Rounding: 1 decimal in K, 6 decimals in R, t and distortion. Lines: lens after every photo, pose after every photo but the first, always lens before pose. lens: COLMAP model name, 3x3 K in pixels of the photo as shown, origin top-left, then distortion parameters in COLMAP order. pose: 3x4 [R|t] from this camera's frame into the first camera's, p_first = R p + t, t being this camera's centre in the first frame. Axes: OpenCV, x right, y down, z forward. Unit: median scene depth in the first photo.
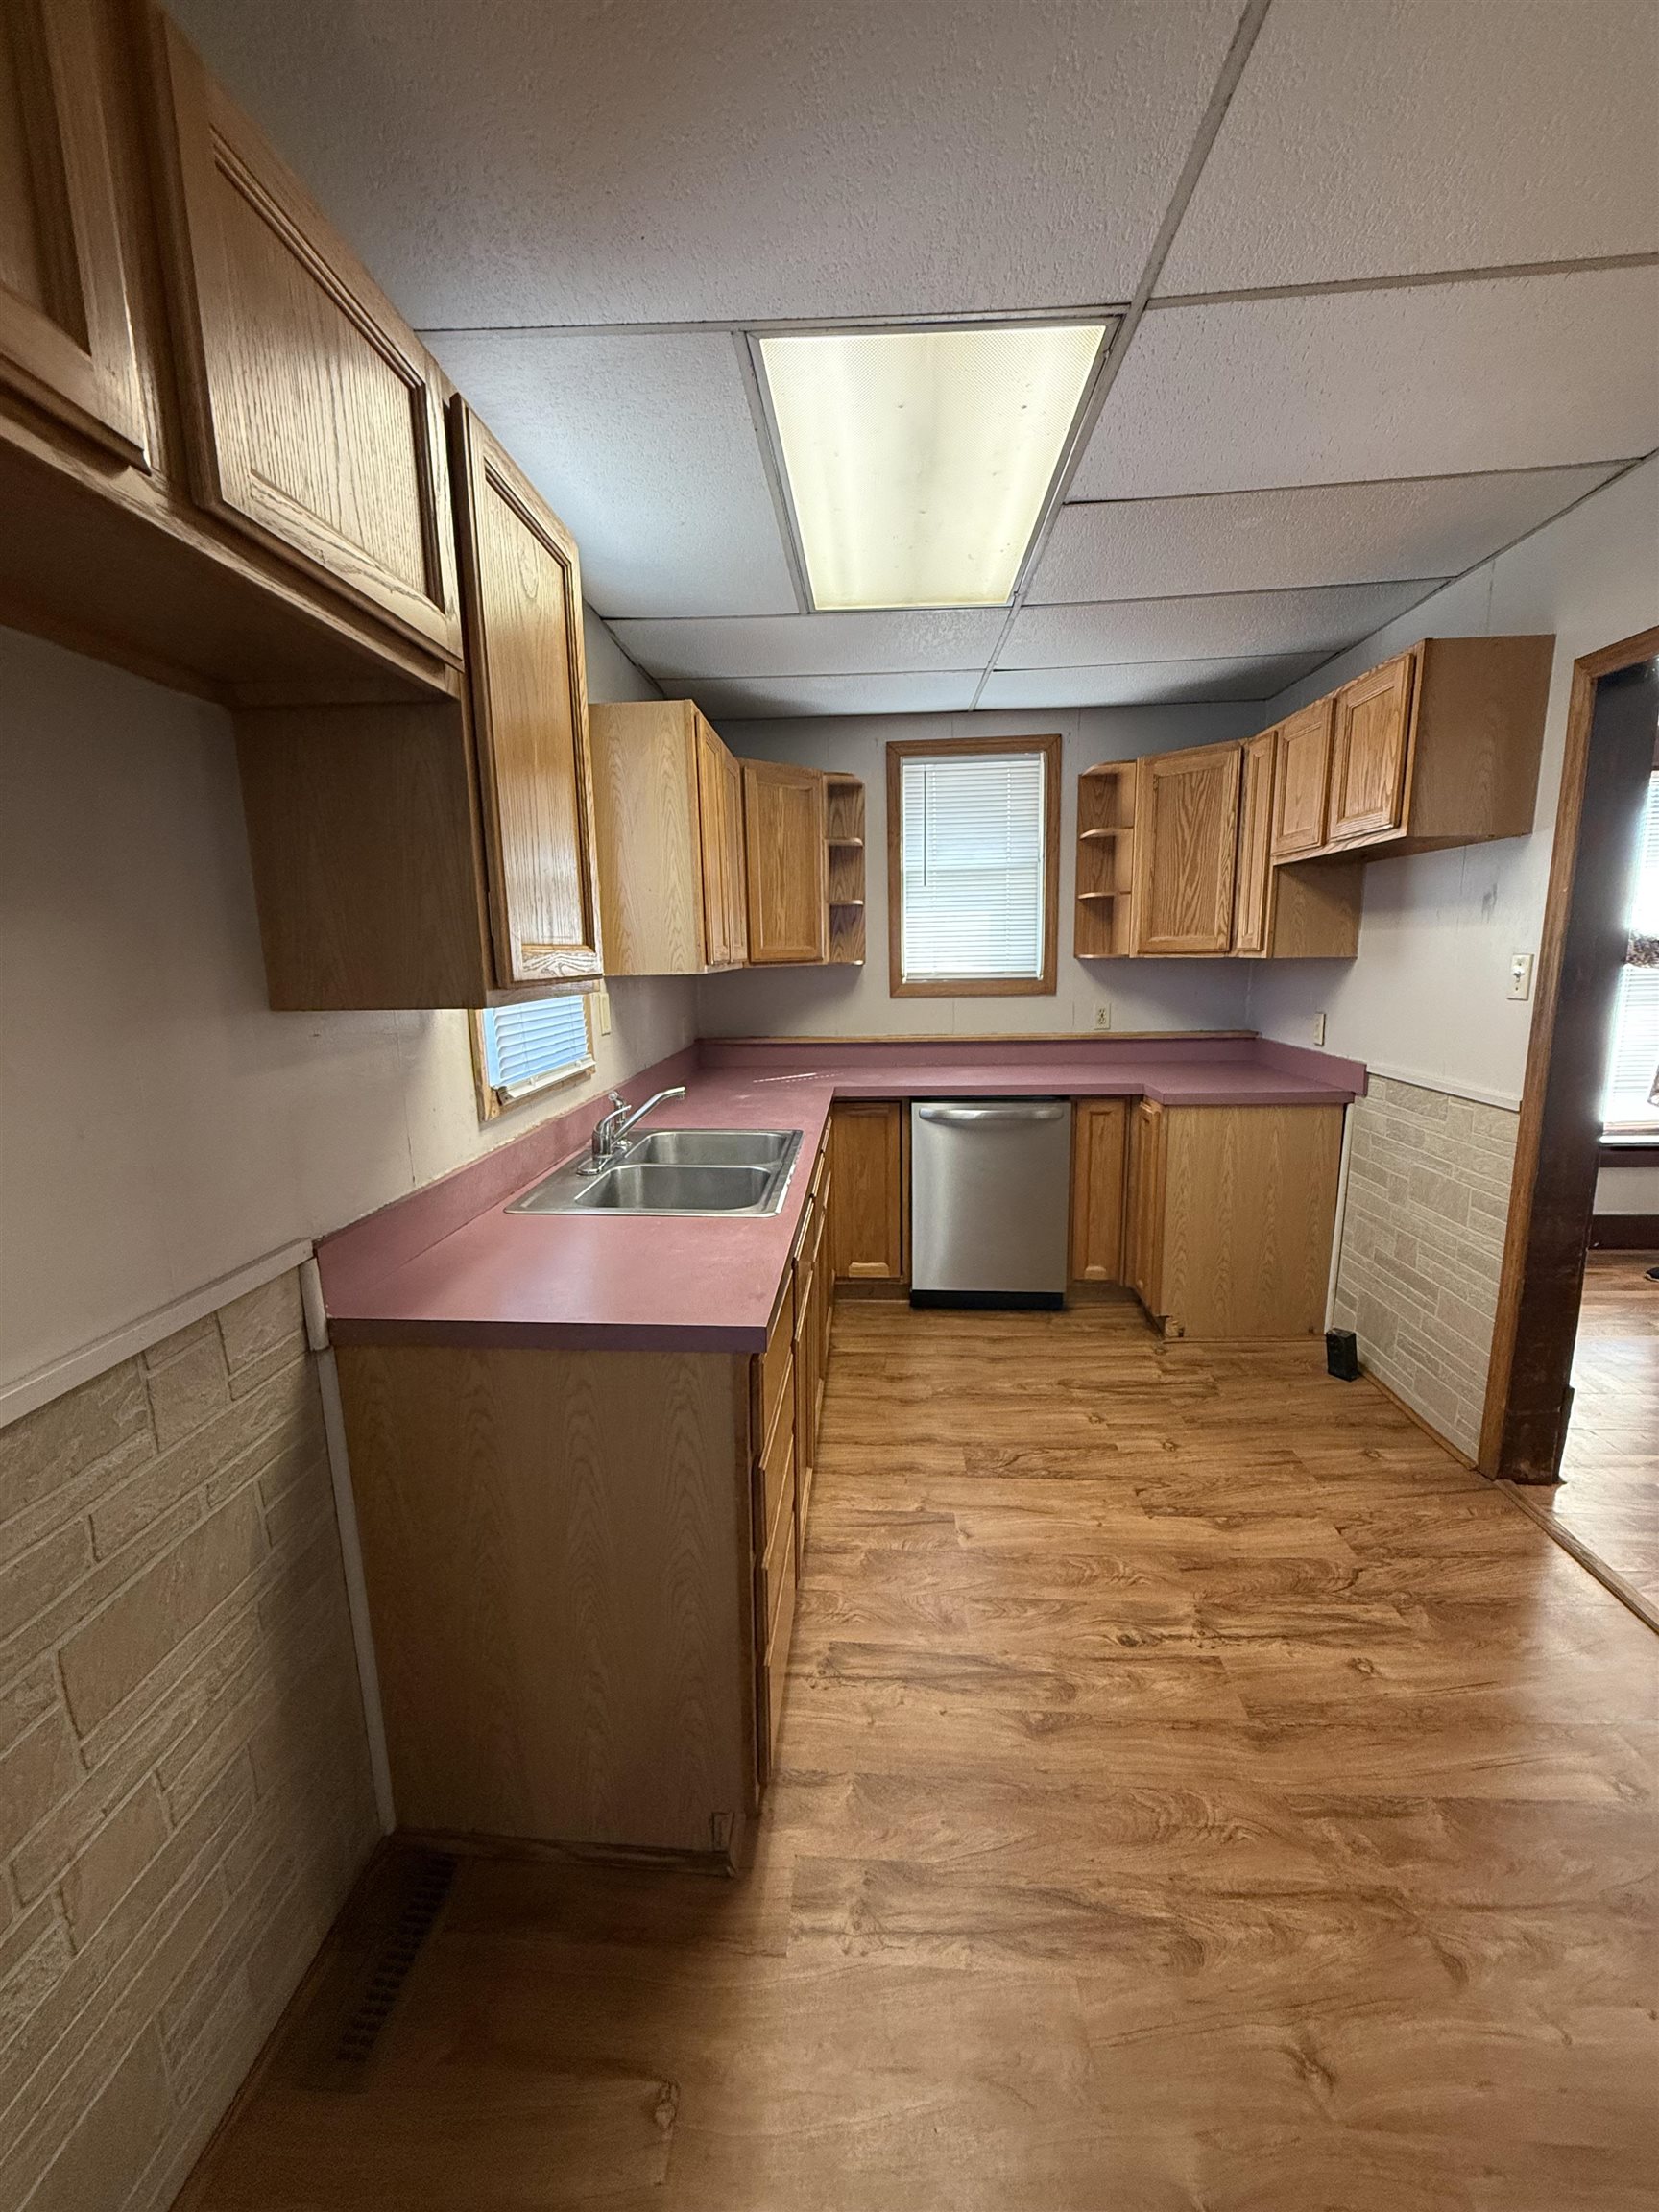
lens RADIAL K [[879.9, 0, 829.5], [0, 879.9, 1106.0], [0, 0, 1]] dist [-0.000078, 0.000281]
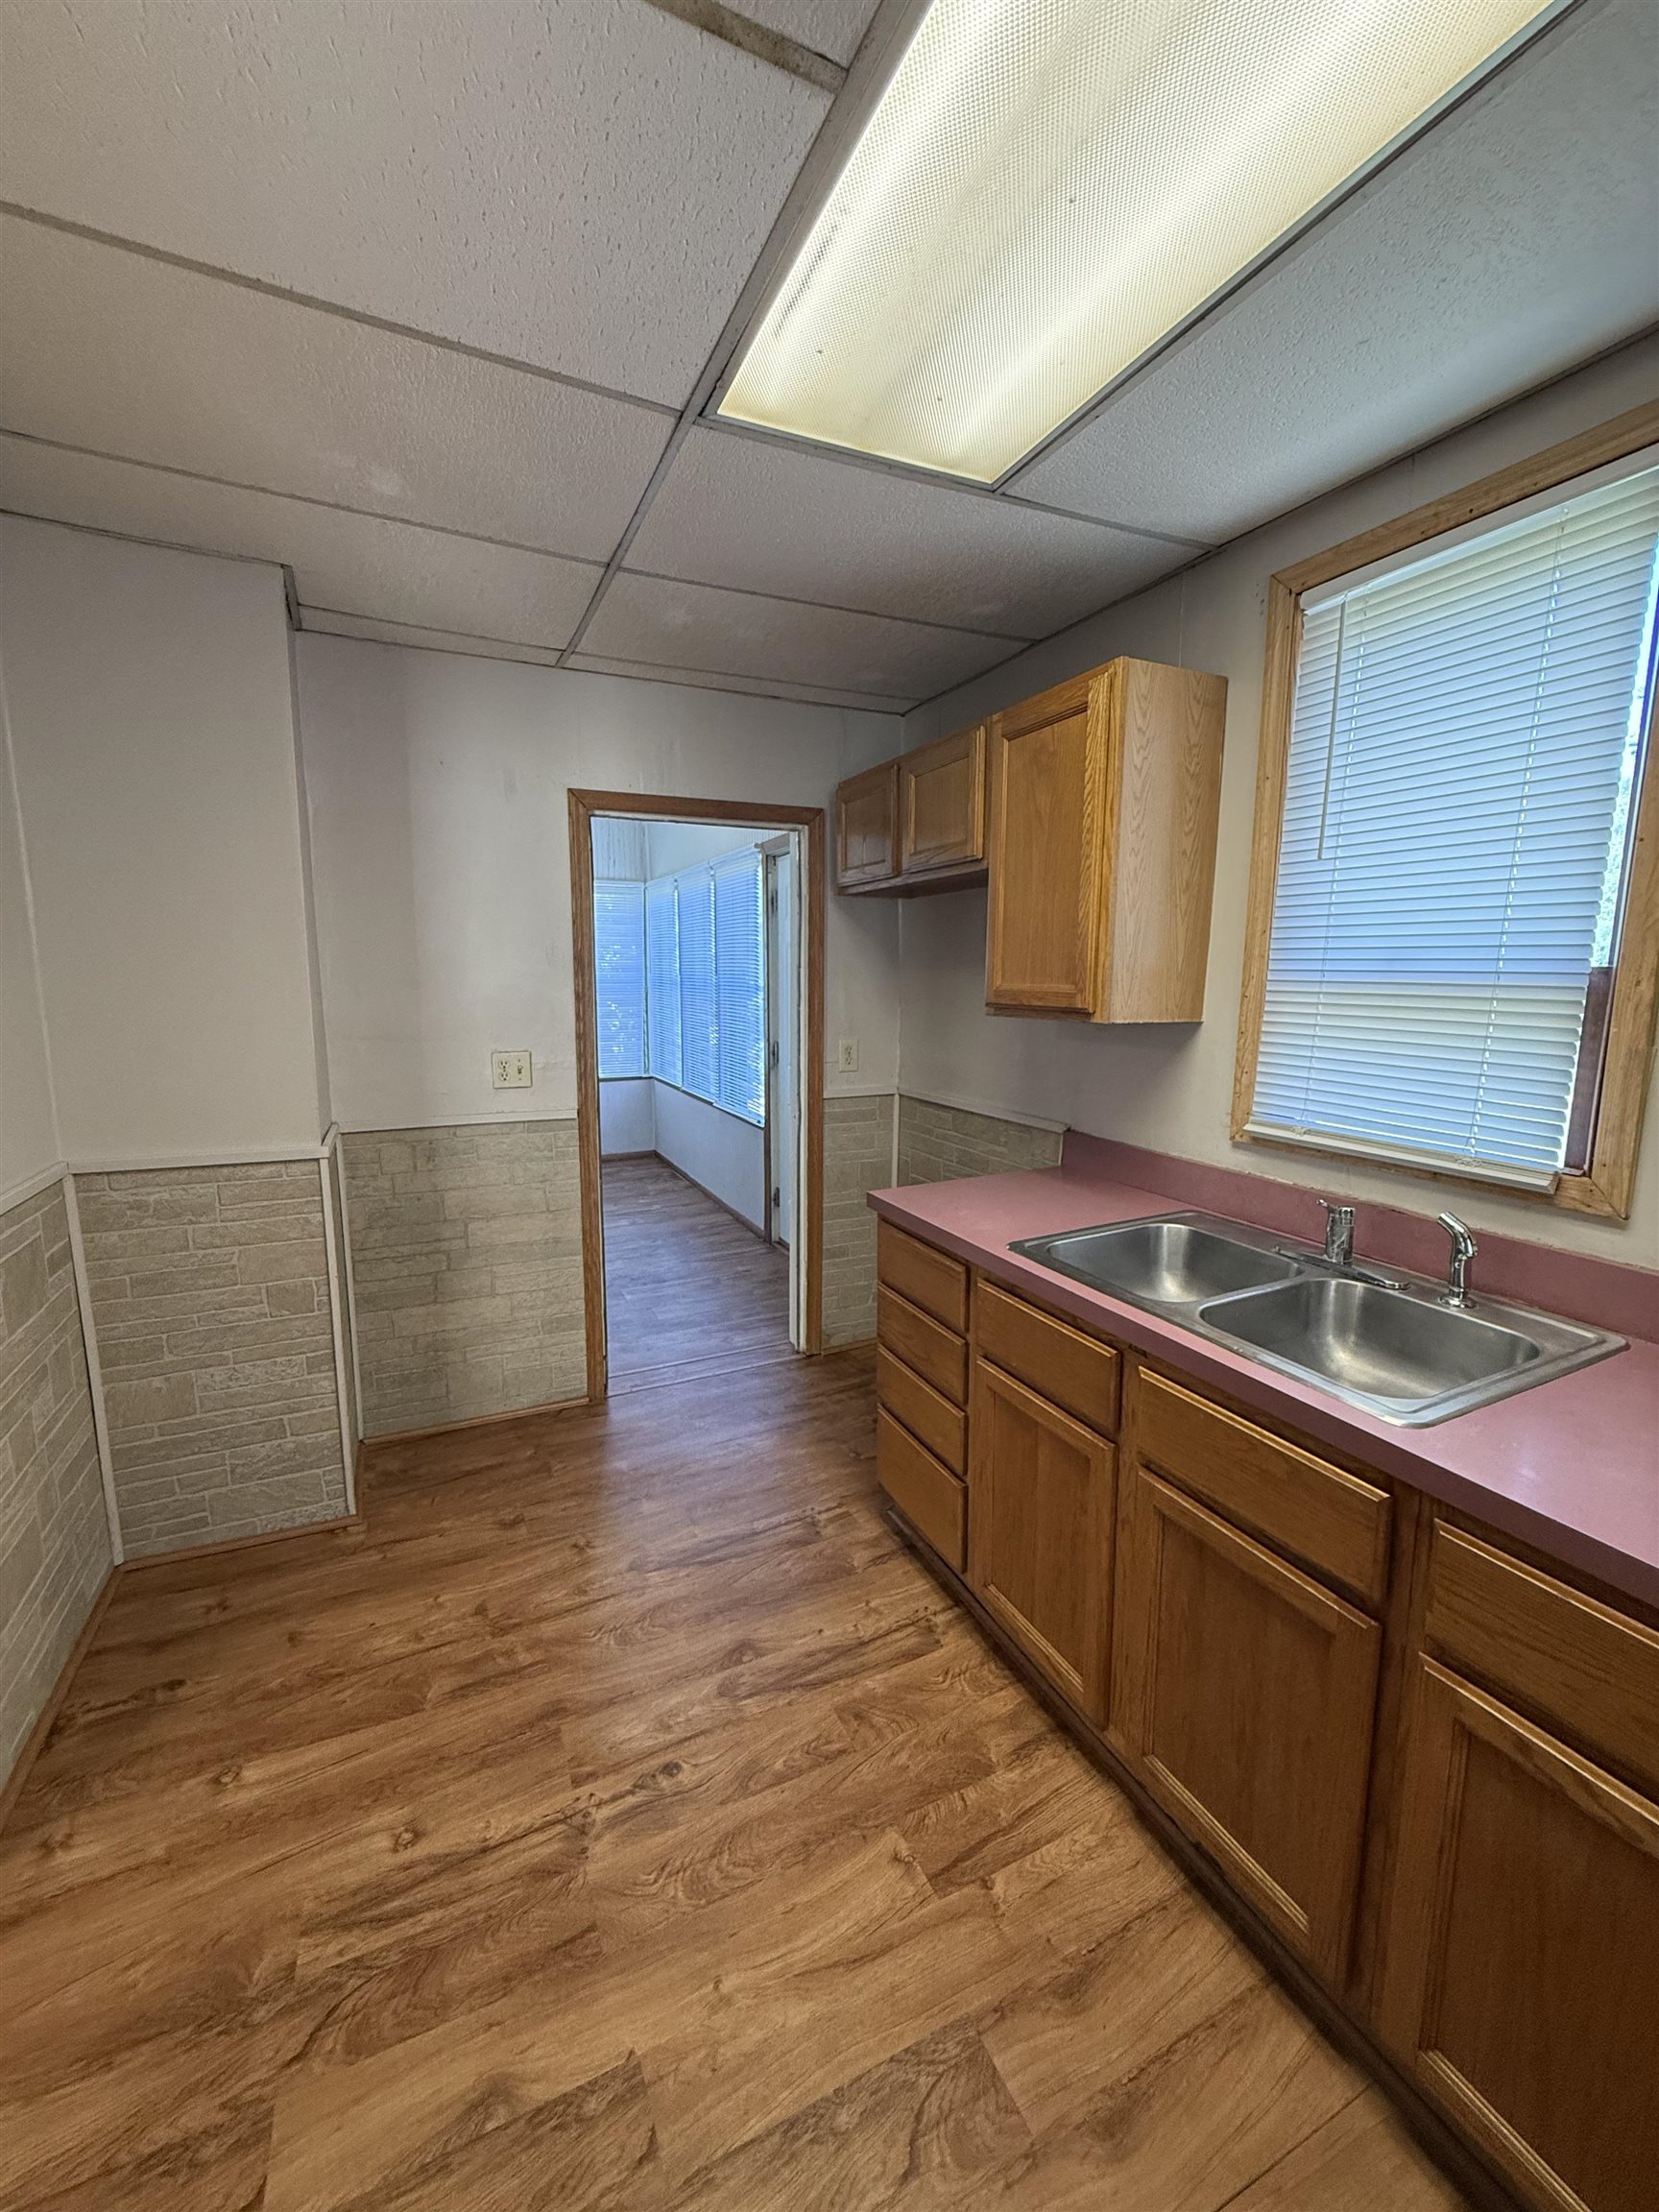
lens RADIAL K [[879.9, 0, 829.5], [0, 879.9, 1106.0], [0, 0, 1]] dist [-0.000078, 0.000281]
pose [[-0.878263, 0.085602, -0.470453, 0.573749], [-0.074085, 0.947607, 0.310729, -0.329244], [0.472404, 0.307756, -0.825906, 1.645454]]
